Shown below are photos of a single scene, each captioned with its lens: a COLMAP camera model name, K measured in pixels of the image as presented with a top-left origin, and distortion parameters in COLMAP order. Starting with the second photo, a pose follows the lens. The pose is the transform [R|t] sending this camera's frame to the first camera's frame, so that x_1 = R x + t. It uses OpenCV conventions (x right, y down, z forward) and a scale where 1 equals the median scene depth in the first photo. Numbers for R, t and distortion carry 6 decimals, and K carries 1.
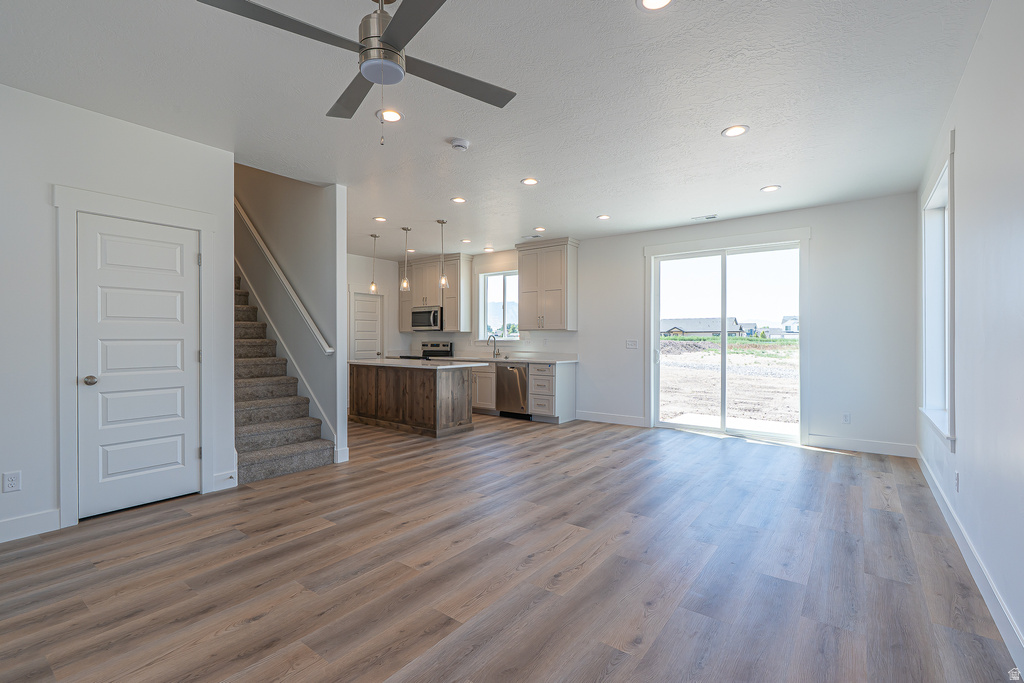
lens RADIAL K [[465.7, 0, 512.2], [0, 465.7, 342.1], [0, 0, 1]] dist [-0.009392, 0.001538]
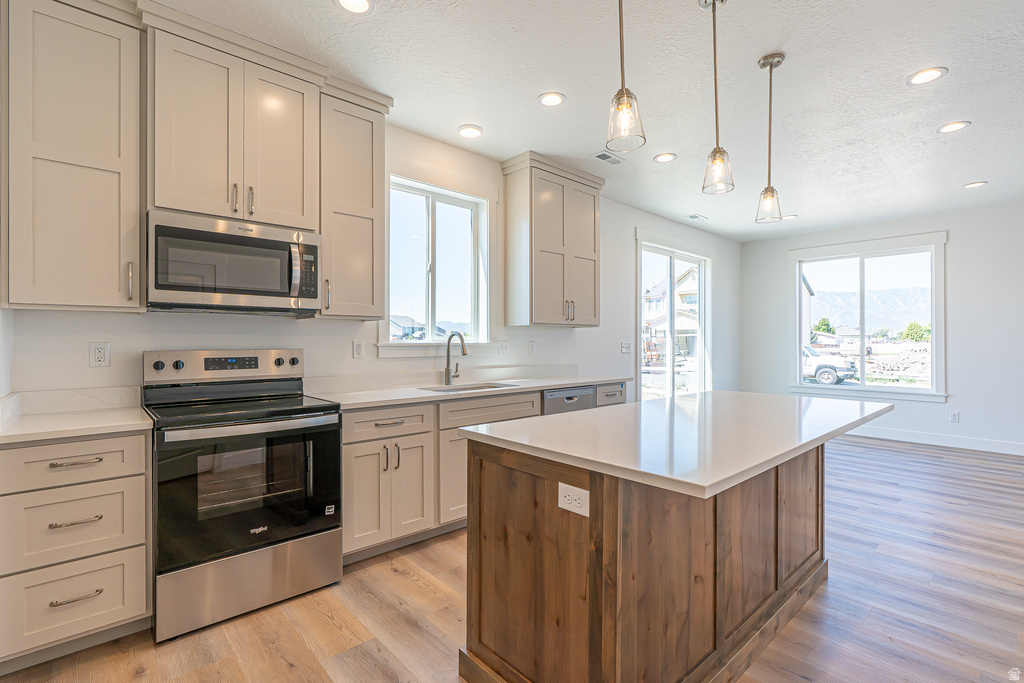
lens RADIAL K [[465.7, 0, 513.5], [0, 465.7, 341.0], [0, 0, 1]] dist [-0.009392, 0.001538]
pose [[0.197500, -0.001236, 0.980302, -0.612998], [0.004185, 0.999991, 0.000417, -0.008614], [-0.980294, 0.004021, 0.197504, 1.165233]]
